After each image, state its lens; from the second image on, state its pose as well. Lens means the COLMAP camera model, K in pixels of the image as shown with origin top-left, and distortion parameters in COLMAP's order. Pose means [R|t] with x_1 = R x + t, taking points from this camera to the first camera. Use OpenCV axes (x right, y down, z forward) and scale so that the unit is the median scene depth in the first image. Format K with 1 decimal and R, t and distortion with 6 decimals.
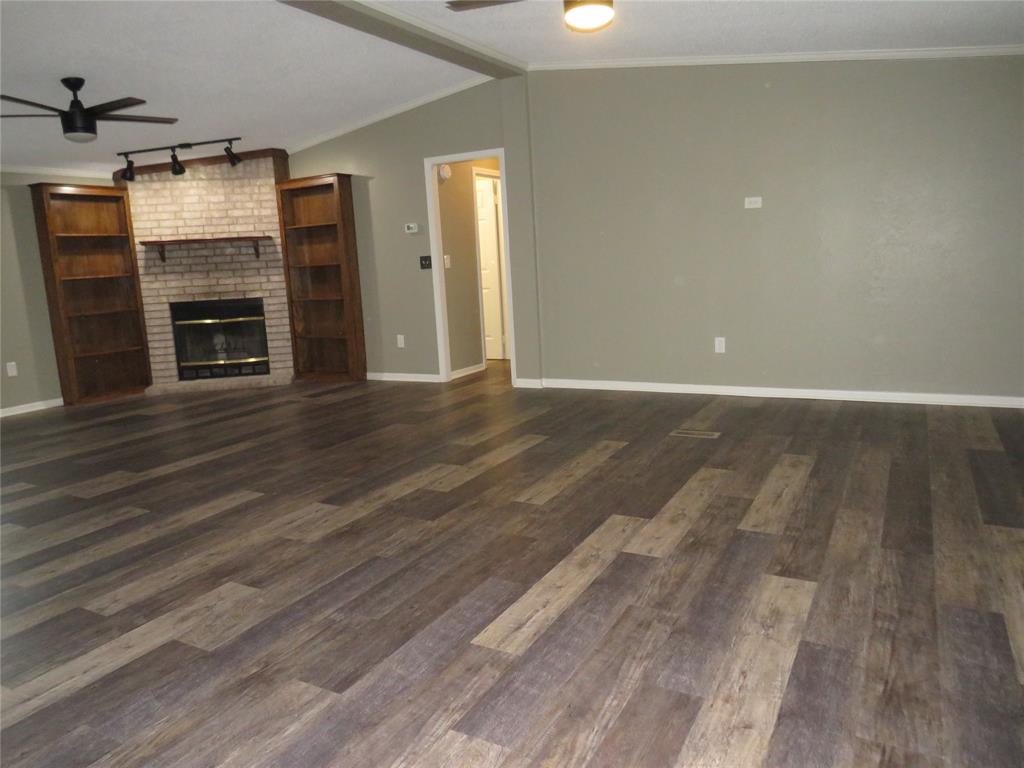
lens RADIAL K [[722.1, 0, 517.1], [0, 722.1, 384.9], [0, 0, 1]] dist [-0.035529, -0.002000]
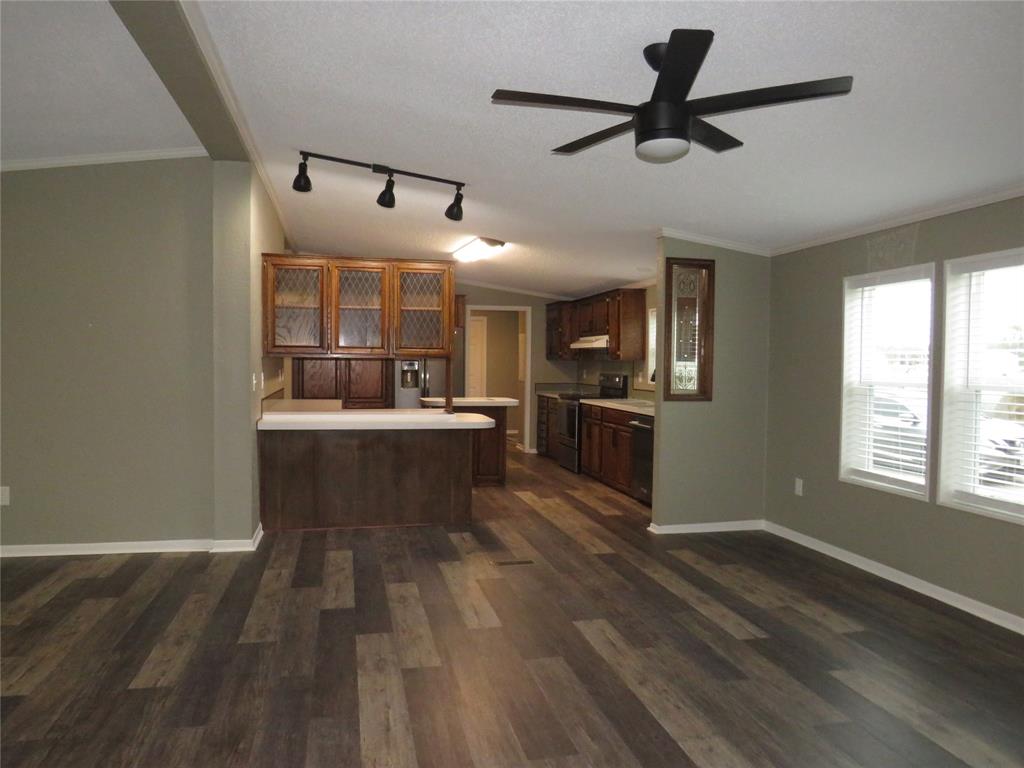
lens RADIAL K [[731.2, 0, 510.4], [0, 731.2, 384.0], [0, 0, 1]] dist [-0.018212, 0.008213]
pose [[-0.754093, 0.056420, -0.654339, -0.087388], [-0.088908, 0.978363, 0.186821, -0.175866], [0.650722, 0.199056, -0.732761, 0.903497]]
